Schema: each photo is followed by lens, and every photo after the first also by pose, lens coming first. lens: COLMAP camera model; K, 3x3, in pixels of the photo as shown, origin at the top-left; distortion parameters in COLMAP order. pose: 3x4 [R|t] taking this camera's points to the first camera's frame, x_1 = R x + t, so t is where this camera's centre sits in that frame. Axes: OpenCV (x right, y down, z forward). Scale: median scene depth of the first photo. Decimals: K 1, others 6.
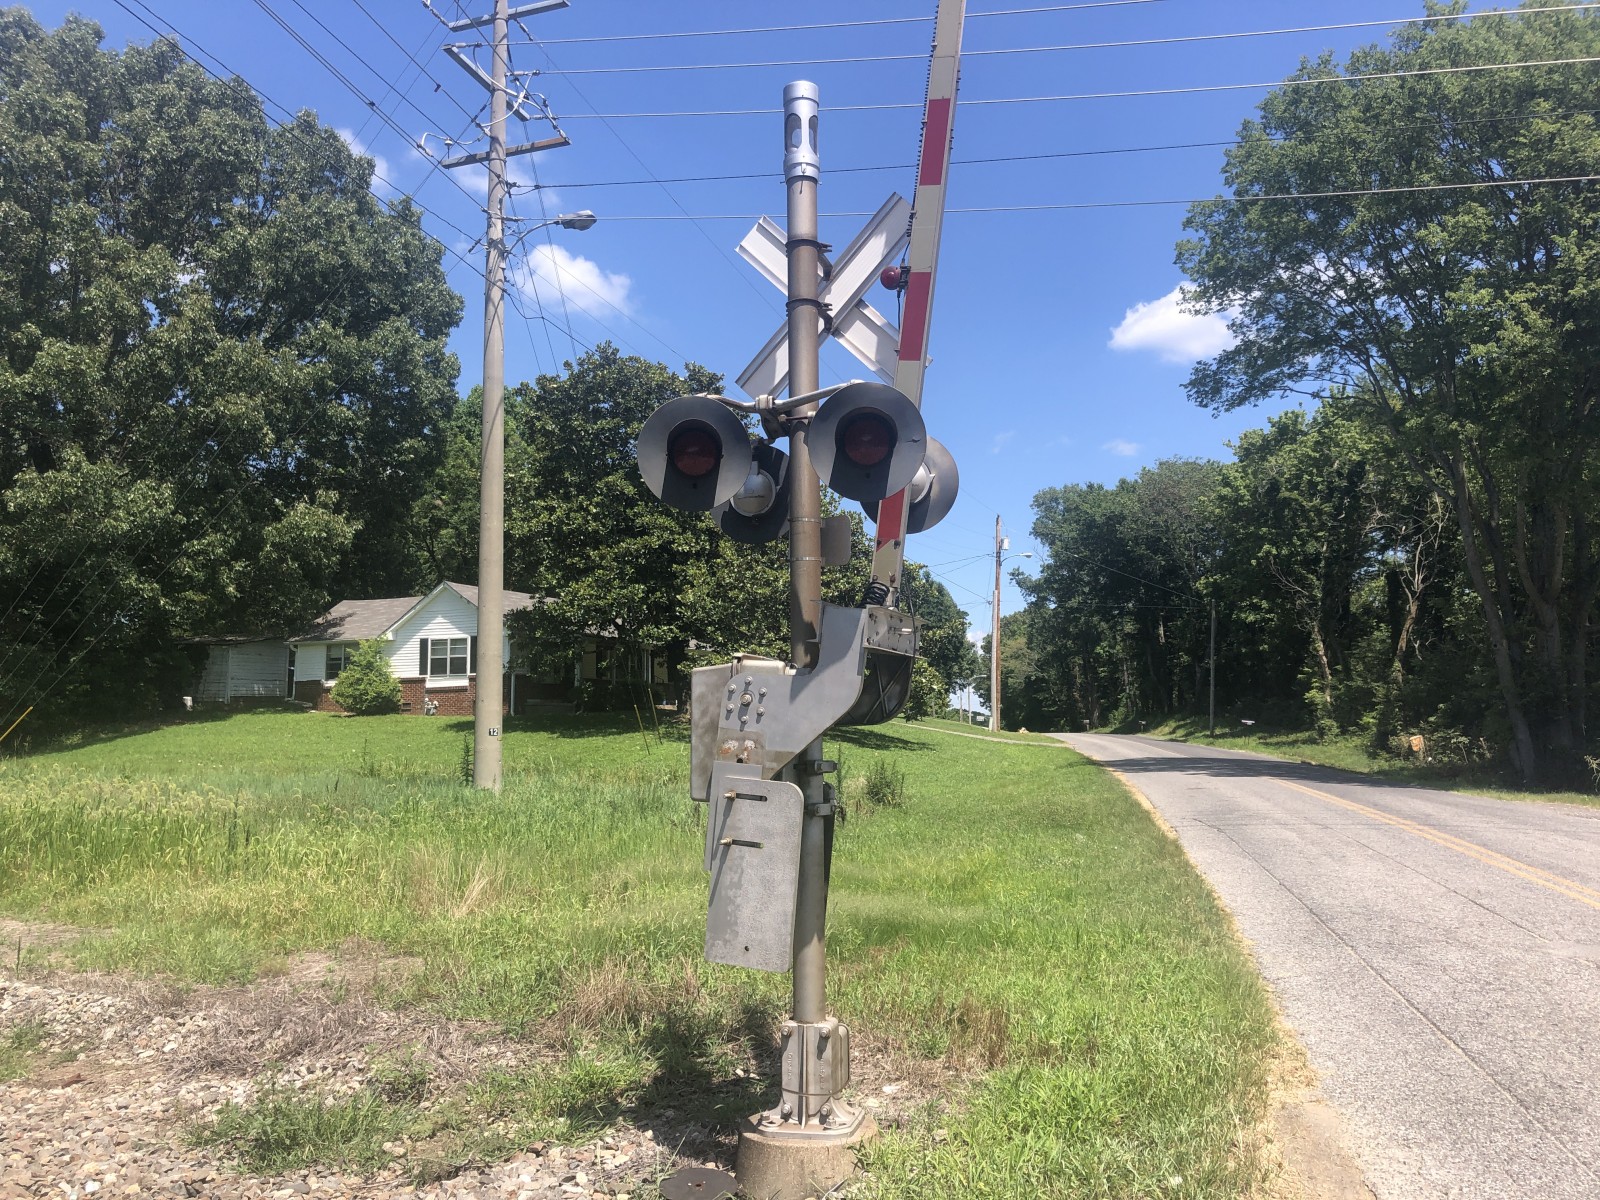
lens RADIAL K [[1300.1, 0, 813.4], [0, 1300.1, 563.9], [0, 0, 1]] dist [0.037582, -0.052916]
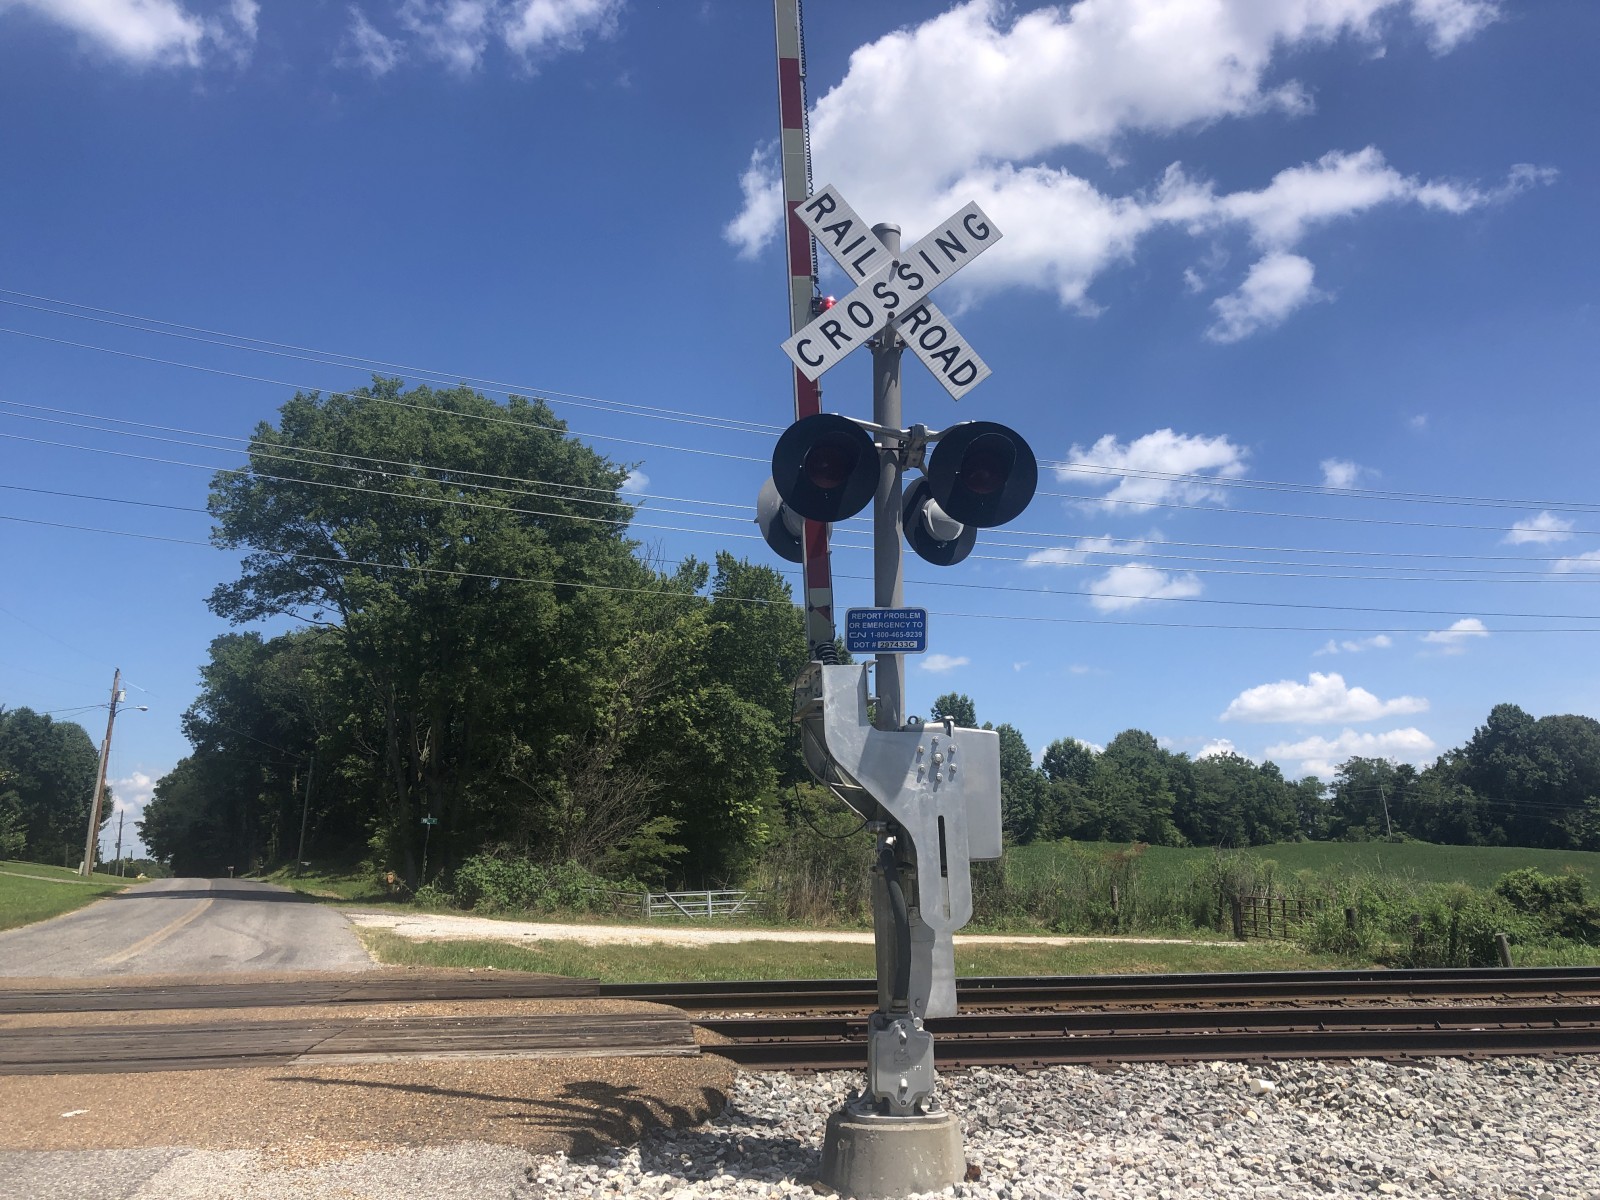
lens RADIAL K [[1300.1, 0, 814.0], [0, 1300.1, 577.0], [0, 0, 1]] dist [0.037582, -0.052916]
pose [[0.841912, 0.114054, 0.527424, 0.084108], [-0.060120, 0.991148, -0.118366, -0.033580], [-0.536256, 0.067945, 0.841316, -0.371979]]
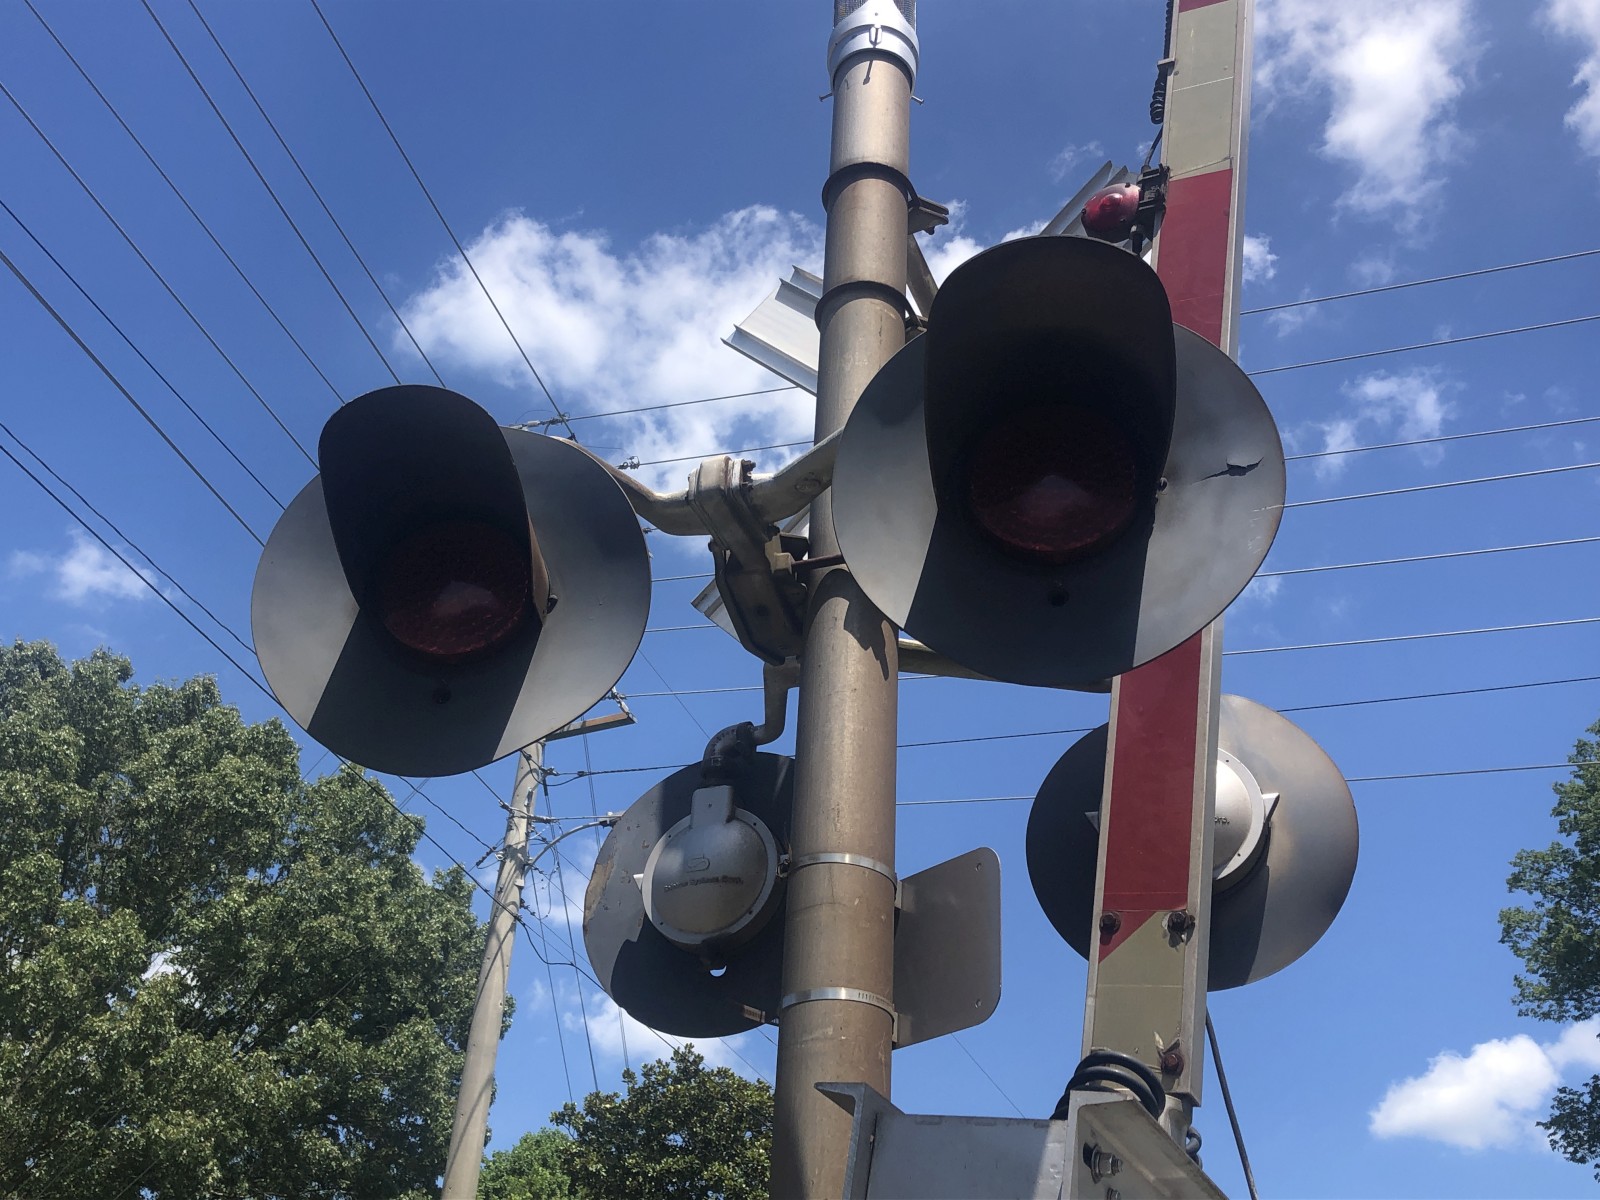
lens RADIAL K [[1642.2, 0, 817.0], [0, 1642.2, 597.4], [0, 0, 1]] dist [-0.000690, 0.000000]
pose [[0.994883, -0.004549, -0.100930, 0.003557], [-0.041518, 0.892329, -0.449471, 0.010651], [0.092107, 0.451362, 0.887575, 0.093049]]
